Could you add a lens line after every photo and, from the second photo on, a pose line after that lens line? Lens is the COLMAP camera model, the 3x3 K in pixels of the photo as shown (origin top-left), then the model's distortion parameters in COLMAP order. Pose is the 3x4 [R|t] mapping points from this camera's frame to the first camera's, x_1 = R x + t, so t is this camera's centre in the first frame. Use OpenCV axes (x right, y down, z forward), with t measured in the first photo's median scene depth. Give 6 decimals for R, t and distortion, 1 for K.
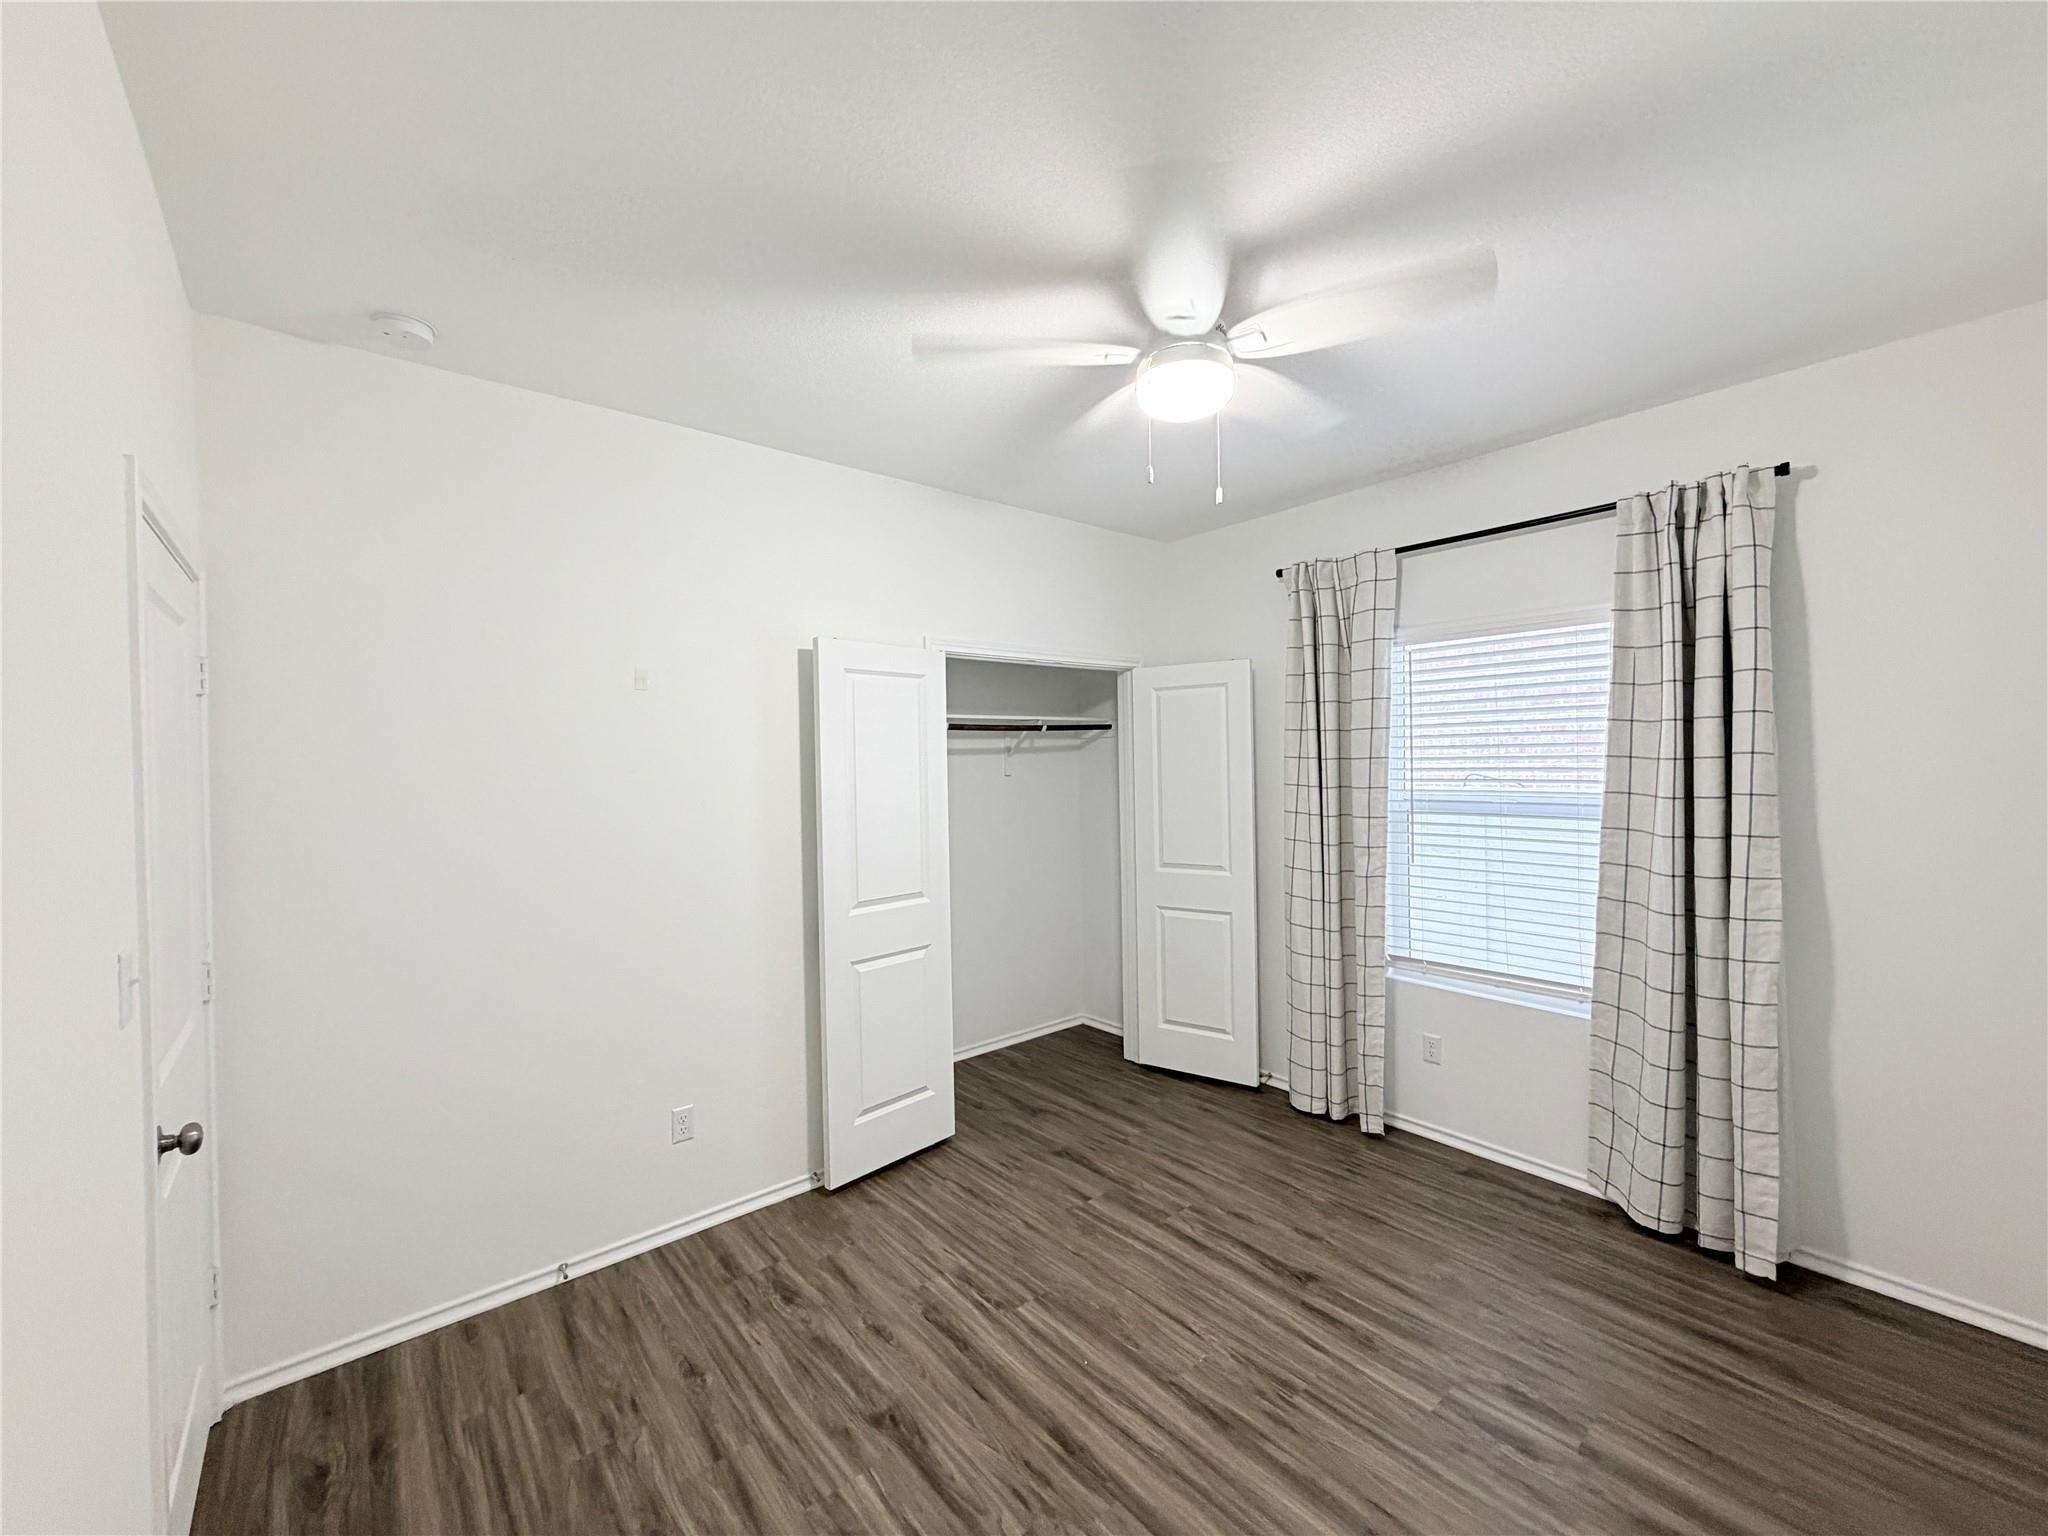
lens RADIAL K [[808.7, 0, 1024.0], [0, 808.7, 768.0], [0, 0, 1]] dist [0.002877, 0.000245]
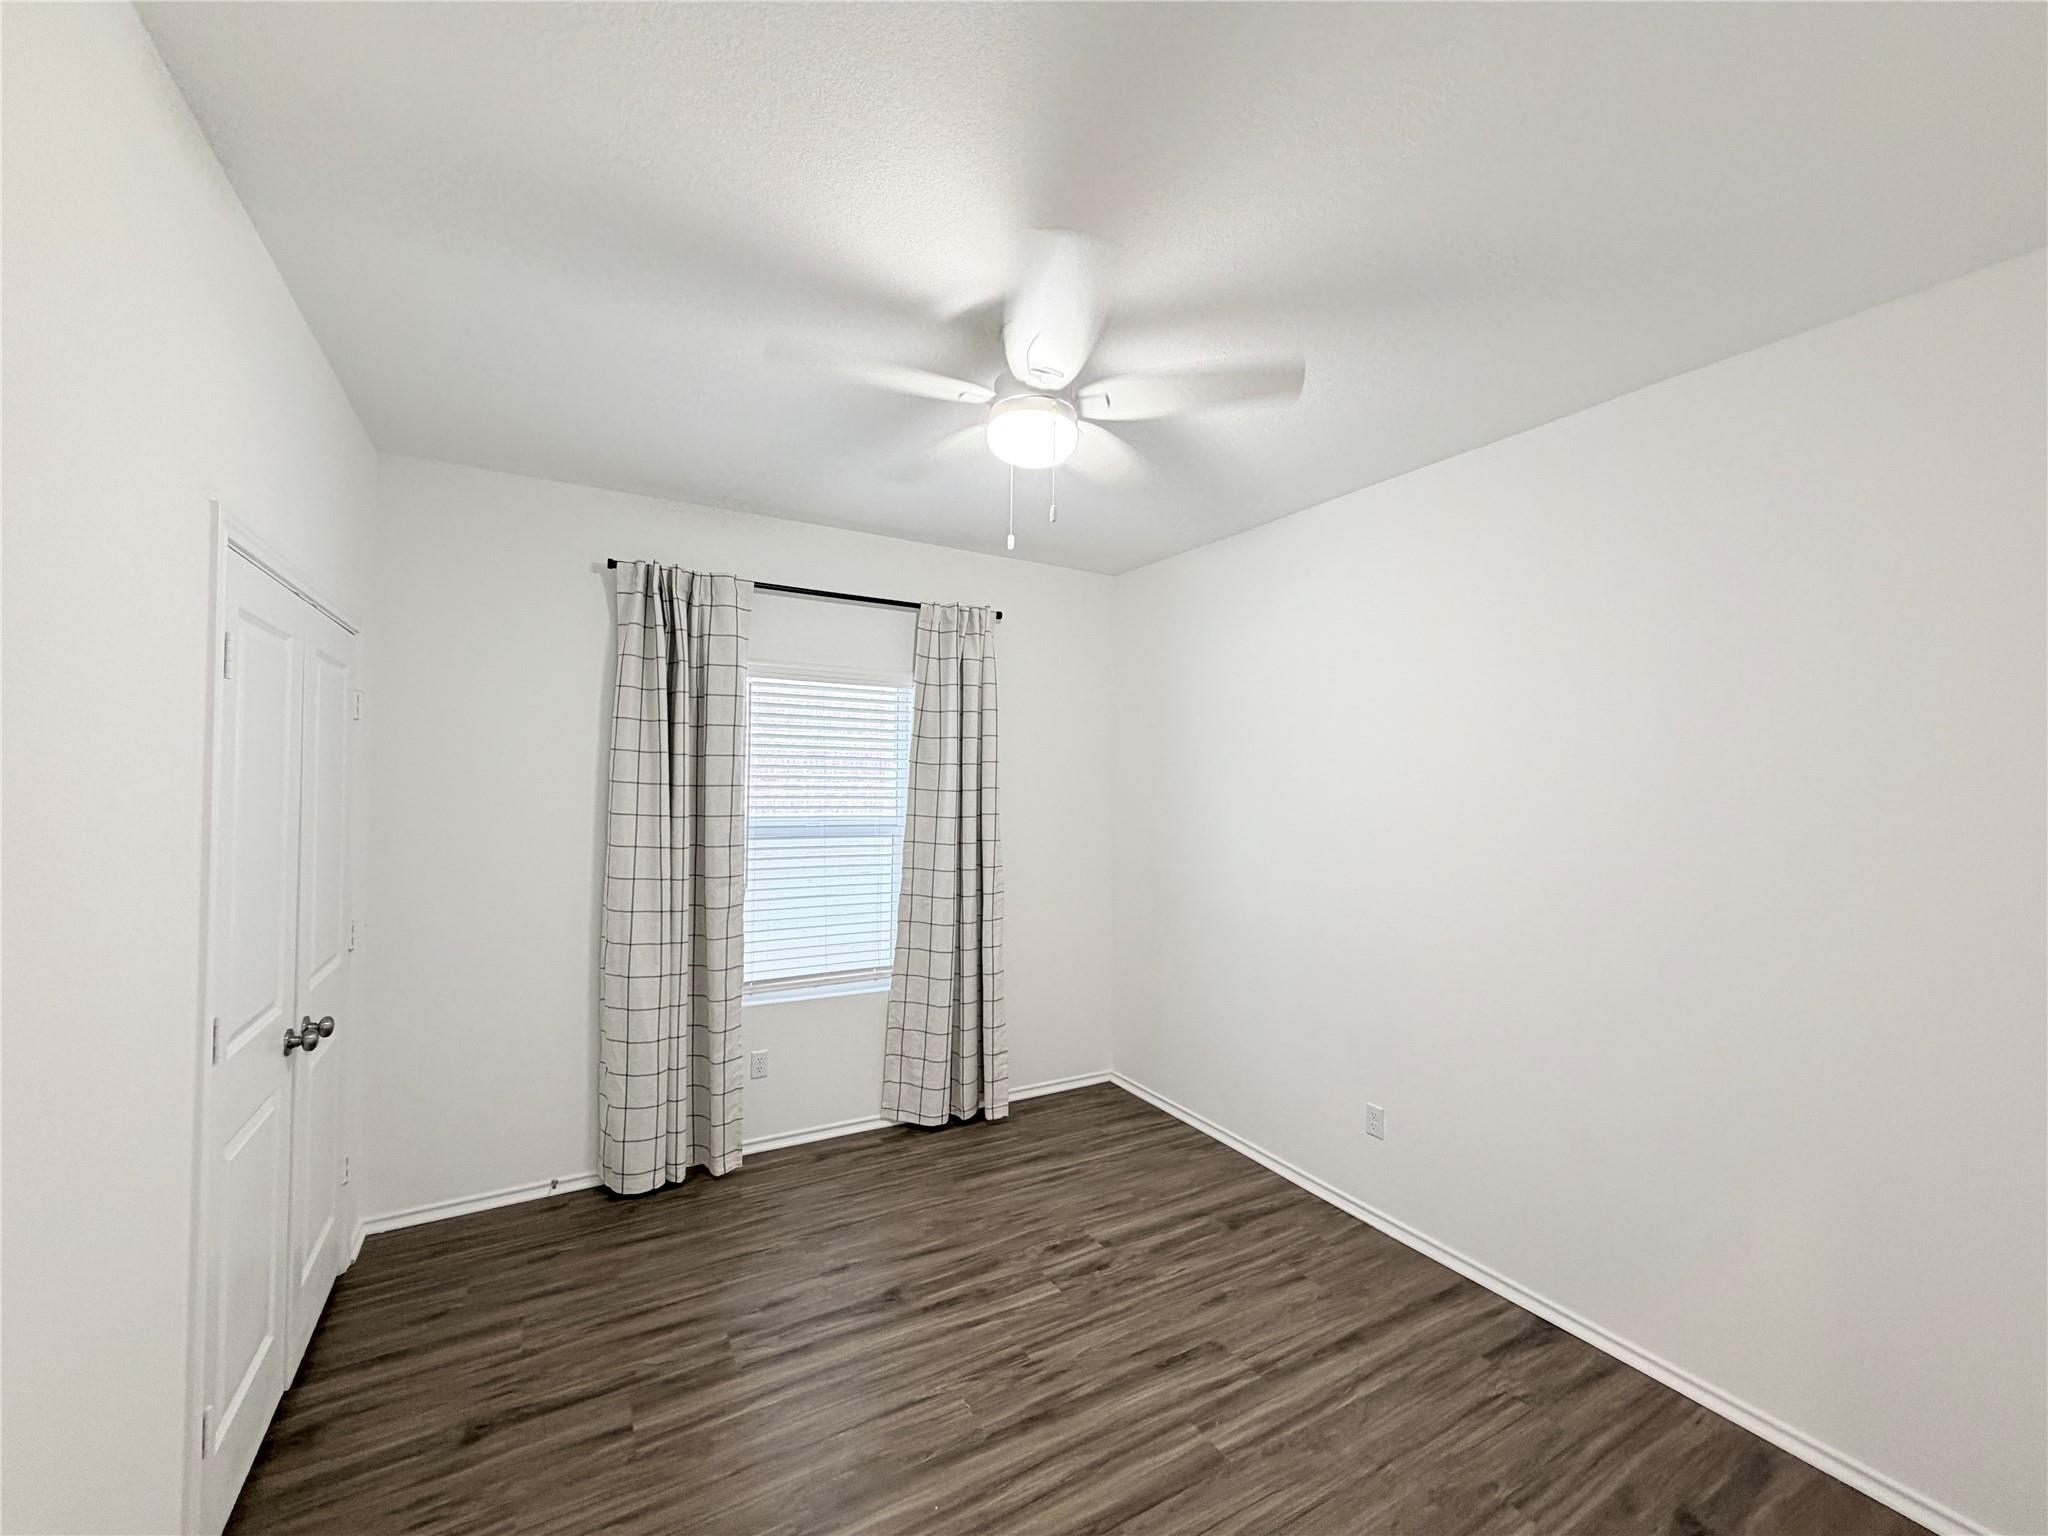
lens RADIAL K [[808.7, 0, 1024.0], [0, 808.7, 768.0], [0, 0, 1]] dist [0.002877, 0.000245]
pose [[0.186655, 0.035584, 0.981781, -0.568838], [-0.007876, 0.999366, -0.034724, -0.002729], [-0.982394, -0.001251, 0.186817, 0.565481]]
